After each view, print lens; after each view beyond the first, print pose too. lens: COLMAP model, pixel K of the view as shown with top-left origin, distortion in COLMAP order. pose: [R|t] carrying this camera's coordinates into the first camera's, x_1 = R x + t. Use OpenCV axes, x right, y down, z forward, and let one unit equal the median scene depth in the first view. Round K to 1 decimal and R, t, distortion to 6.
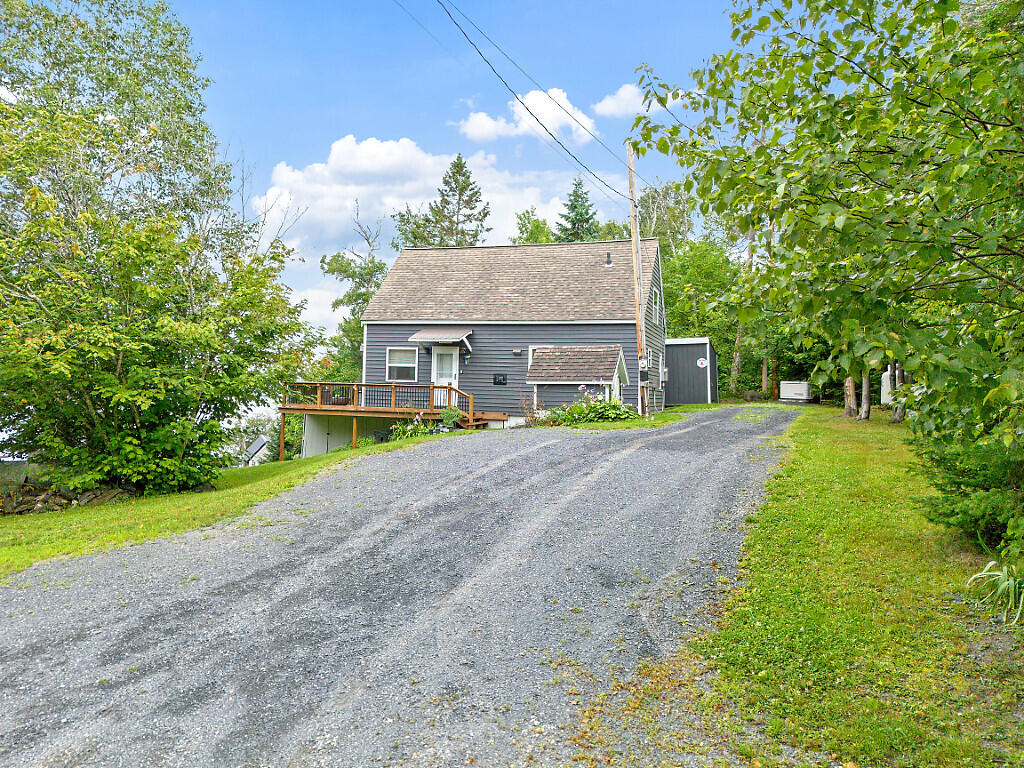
lens RADIAL K [[715.5, 0, 513.7], [0, 715.5, 339.2], [0, 0, 1]] dist [-0.001449, -0.000151]
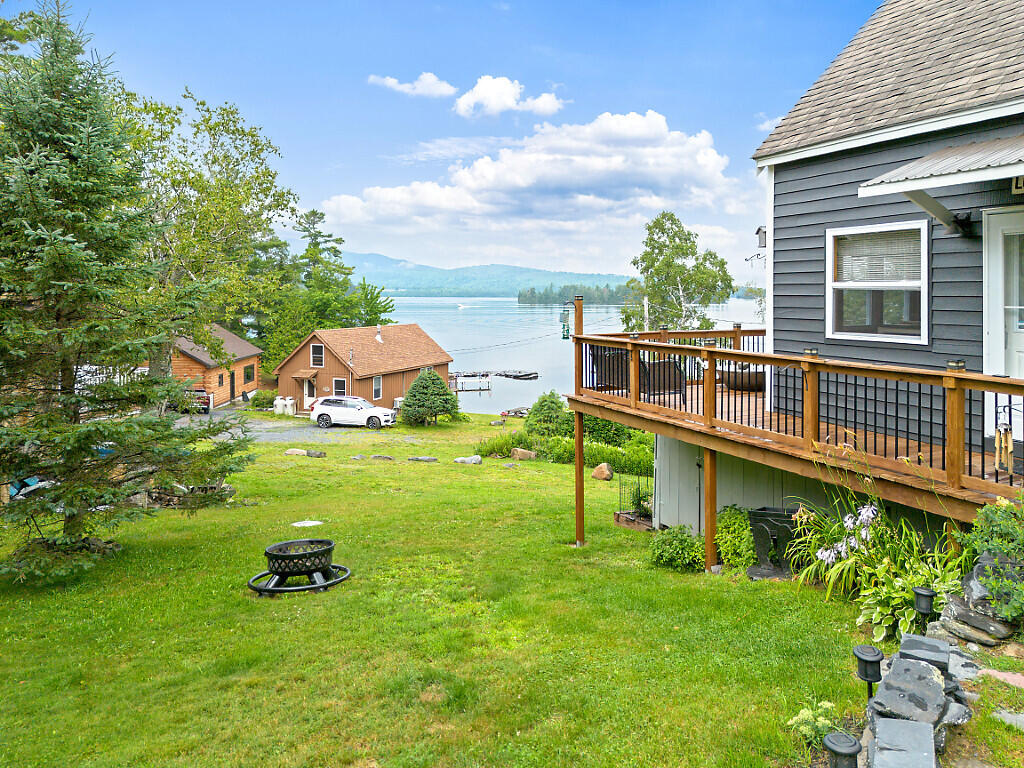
lens RADIAL K [[748.2, 0, 514.7], [0, 748.2, 310.2], [0, 0, 1]] dist [0.069416, -0.069111]
pose [[0.687927, -0.006392, -0.725751, -0.030324], [0.064904, 0.996497, 0.052746, 0.020244], [0.722872, -0.083390, 0.685932, 0.670466]]
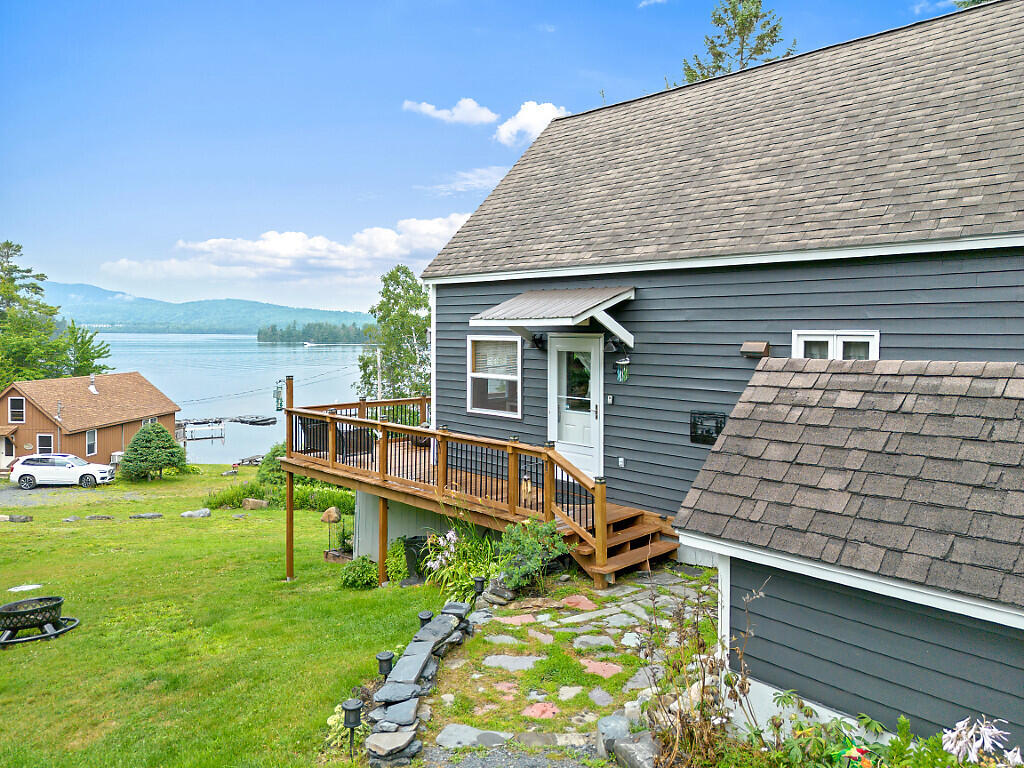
lens RADIAL K [[741.5, 0, 509.0], [0, 741.5, 354.8], [0, 0, 1]] dist [0.067520, -0.068095]
pose [[0.885720, -0.002584, -0.464212, 0.060111], [0.043840, 0.995981, 0.078101, -0.011444], [0.462145, -0.089527, 0.882274, 0.605371]]
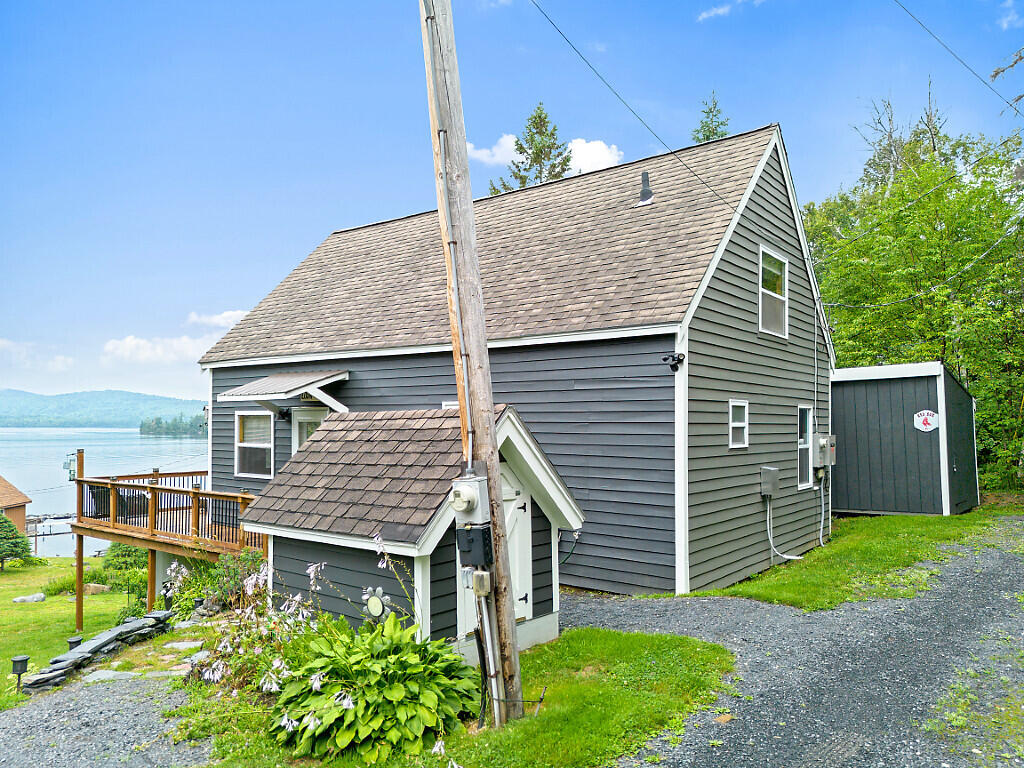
lens RADIAL K [[730.0, 0, 519.5], [0, 730.0, 406.7], [0, 0, 1]] dist [0.013225, -0.005315]
pose [[0.946284, -0.029012, -0.322032, 0.194686], [0.041787, 0.998587, 0.032826, -0.000973], [0.320625, -0.044519, 0.946160, 0.559202]]
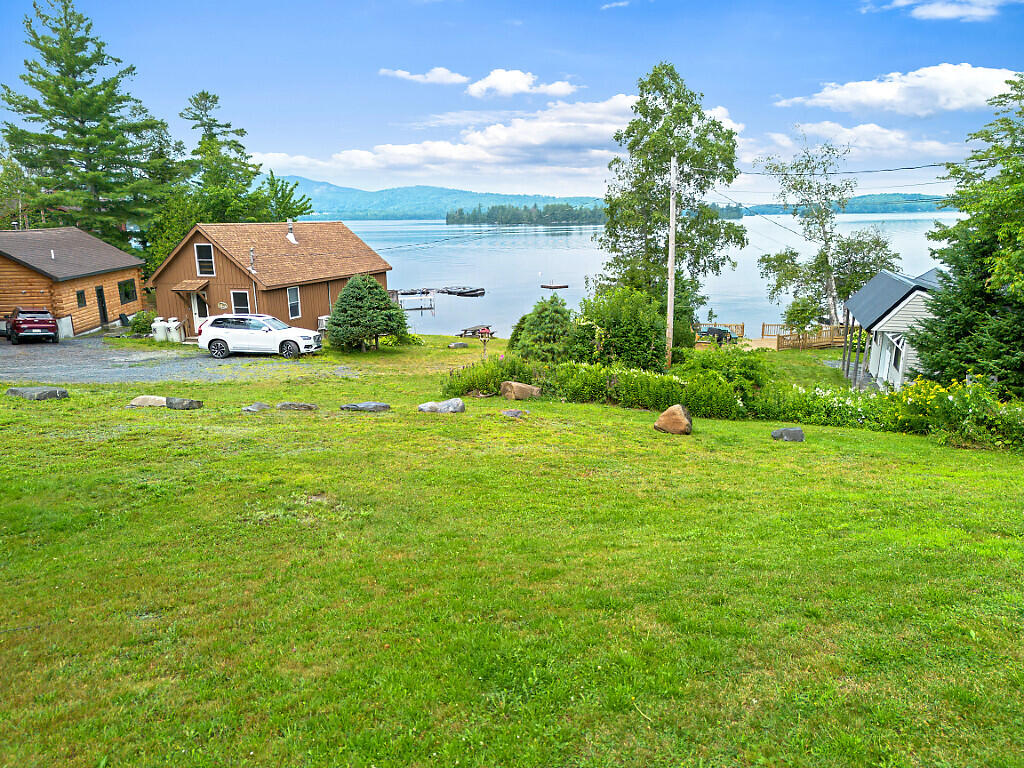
lens RADIAL K [[730.0, 0, 519.5], [0, 730.0, 406.7], [0, 0, 1]] dist [0.013225, -0.005315]
pose [[0.757056, 0.134502, -0.639356, -0.439239], [0.075252, 0.954117, 0.289824, 0.117640], [0.649002, -0.267526, 0.712198, 0.961662]]
